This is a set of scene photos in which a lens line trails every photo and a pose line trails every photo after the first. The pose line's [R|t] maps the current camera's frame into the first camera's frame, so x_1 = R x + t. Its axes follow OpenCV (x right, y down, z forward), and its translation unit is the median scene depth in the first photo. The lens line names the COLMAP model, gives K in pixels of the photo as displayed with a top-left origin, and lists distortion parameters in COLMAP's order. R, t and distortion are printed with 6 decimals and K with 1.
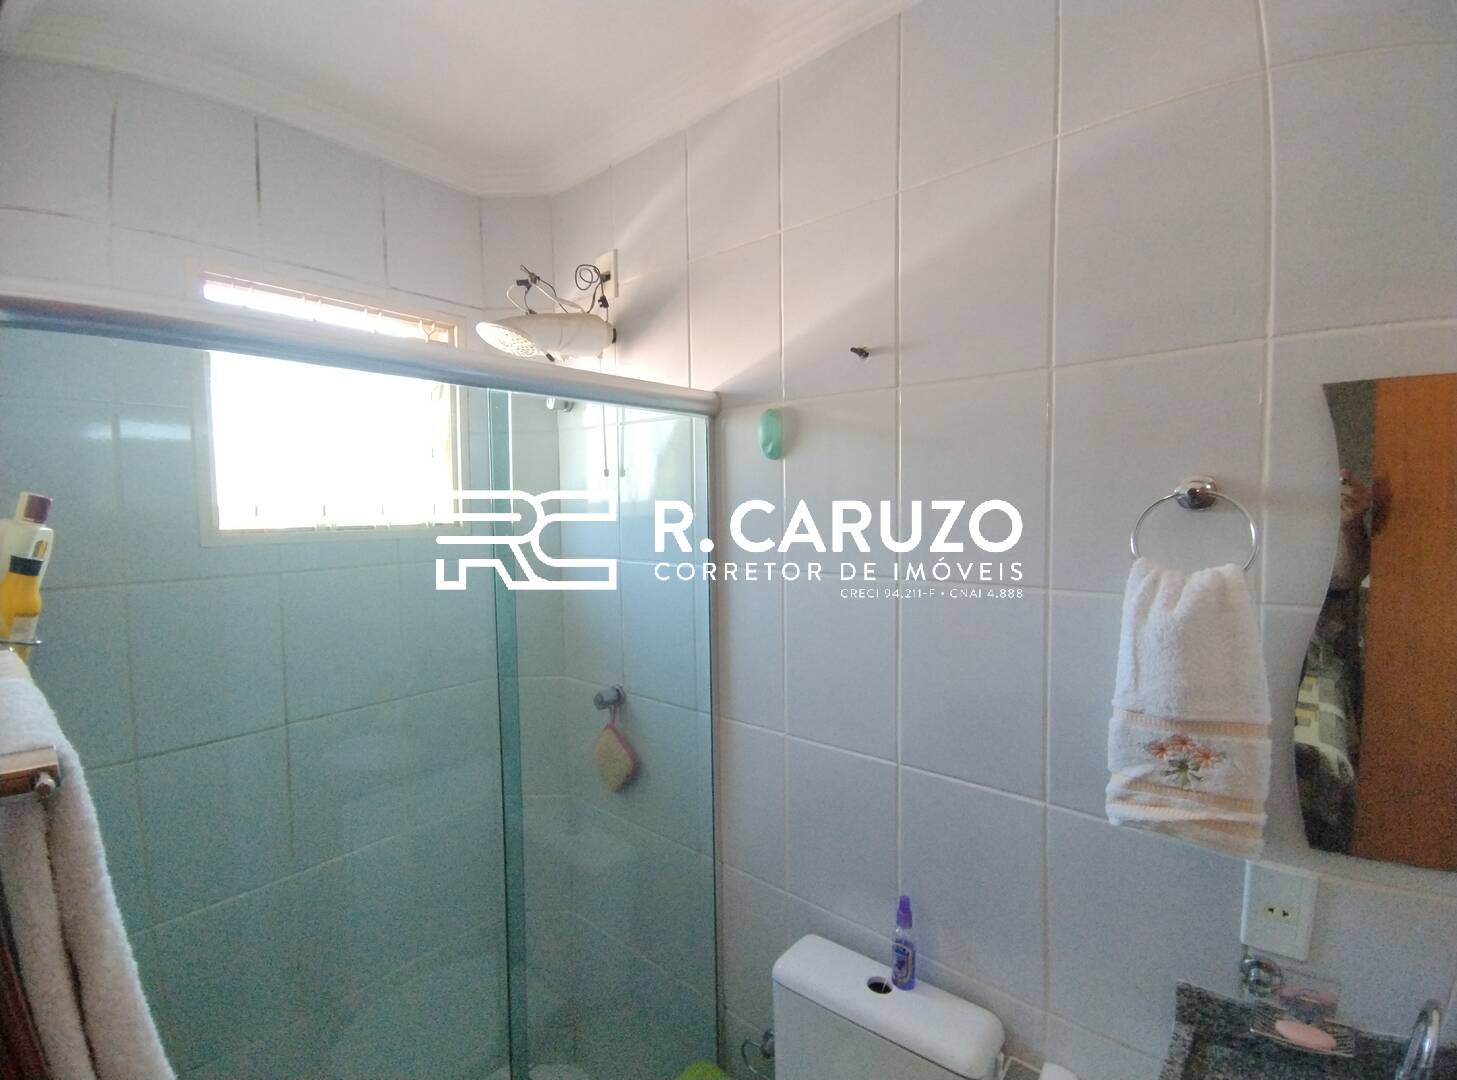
lens RADIAL K [[703.1, 0, 728.5], [0, 703.1, 540.0], [0, 0, 1]] dist [-0.002002, 0.065963]
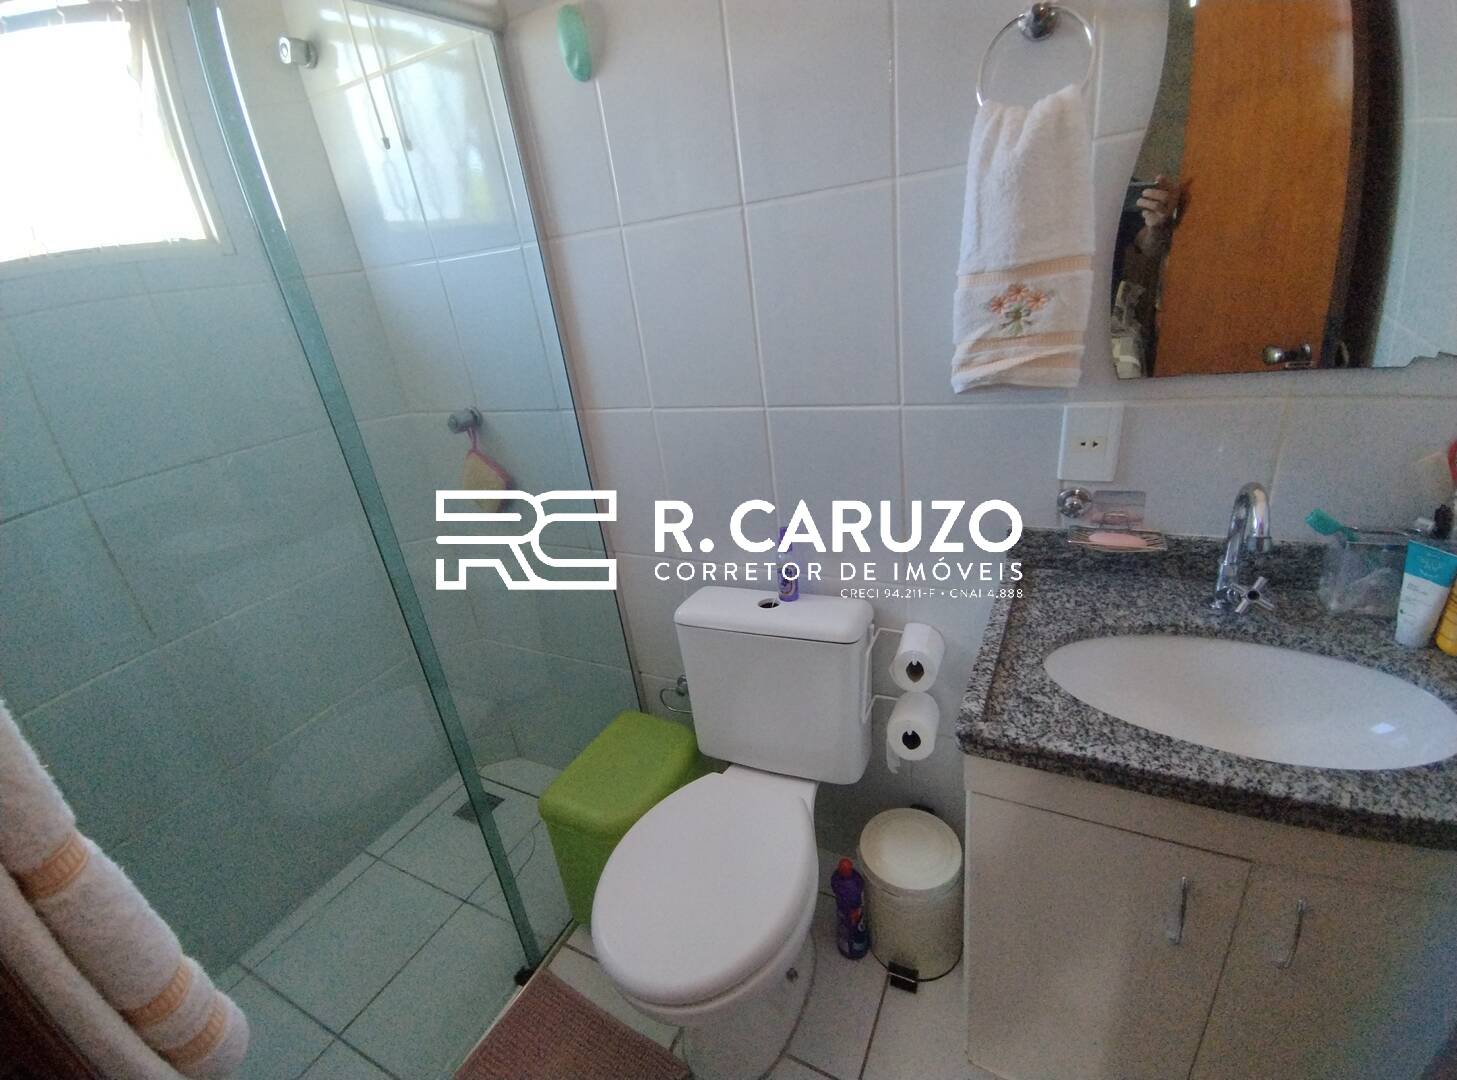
lens RADIAL K [[703.6, 0, 728.5], [0, 703.6, 540.0], [0, 0, 1]] dist [0.040236, 0.000646]
pose [[0.971605, -0.183993, 0.148761, 0.005427], [0.125119, 0.933161, 0.336980, 0.201516], [-0.200820, -0.308799, 0.929685, 0.008351]]
